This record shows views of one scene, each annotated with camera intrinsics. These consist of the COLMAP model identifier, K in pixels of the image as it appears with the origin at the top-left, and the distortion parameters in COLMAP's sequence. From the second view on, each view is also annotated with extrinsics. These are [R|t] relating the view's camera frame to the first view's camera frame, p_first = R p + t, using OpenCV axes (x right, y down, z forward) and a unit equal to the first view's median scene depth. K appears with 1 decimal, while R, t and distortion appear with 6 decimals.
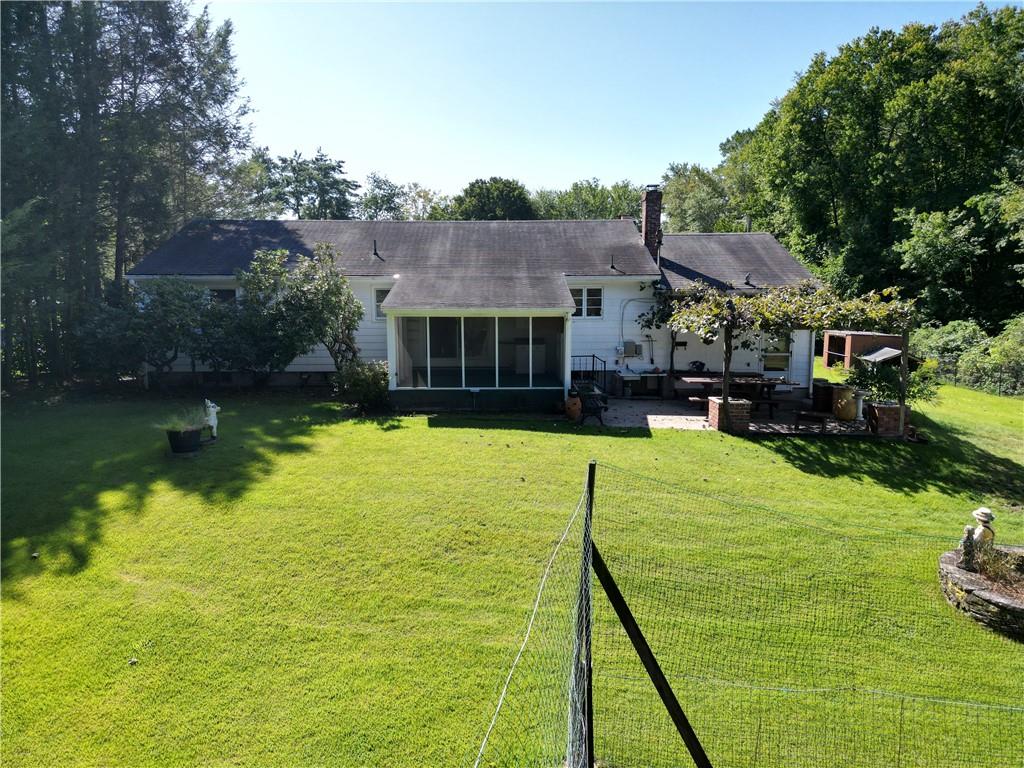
lens RADIAL K [[729.8, 0, 512.0], [0, 729.8, 384.0], [0, 0, 1]] dist [0.001617, -0.020826]
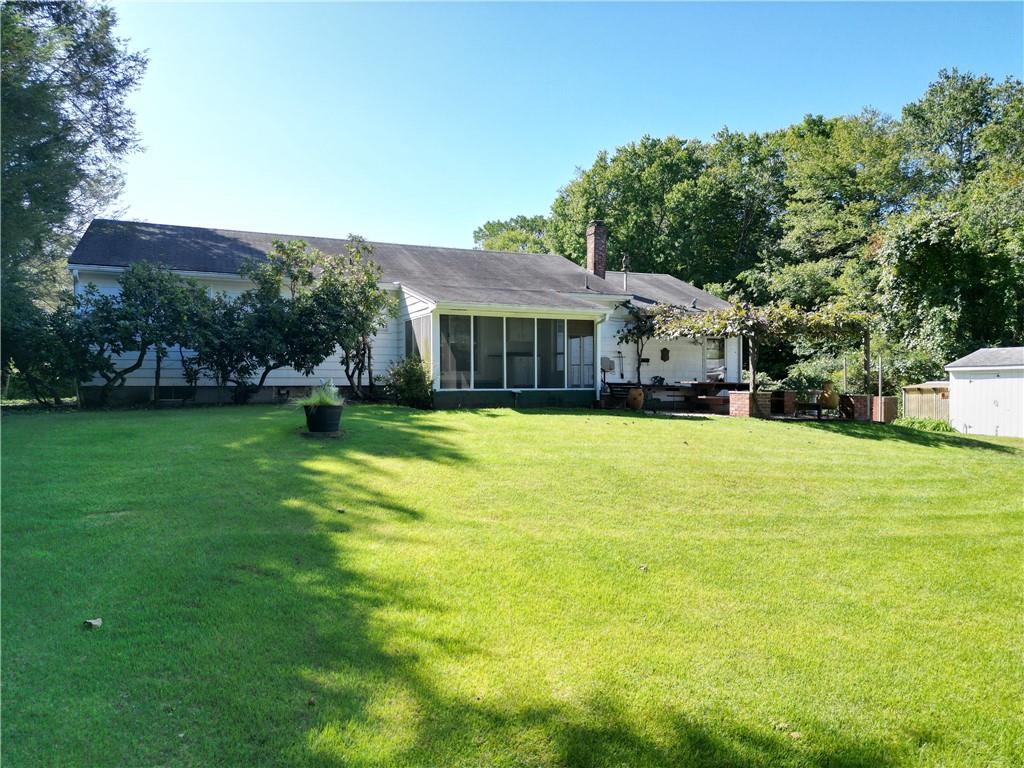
lens RADIAL K [[719.5, 0, 512.0], [0, 719.5, 384.0], [0, 0, 1]] dist [0.003954, -0.000113]
pose [[0.914157, 0.002944, 0.405350, -0.220482], [0.047728, 0.992236, -0.114843, 0.053991], [-0.402541, 0.124331, 0.906919, 0.063615]]
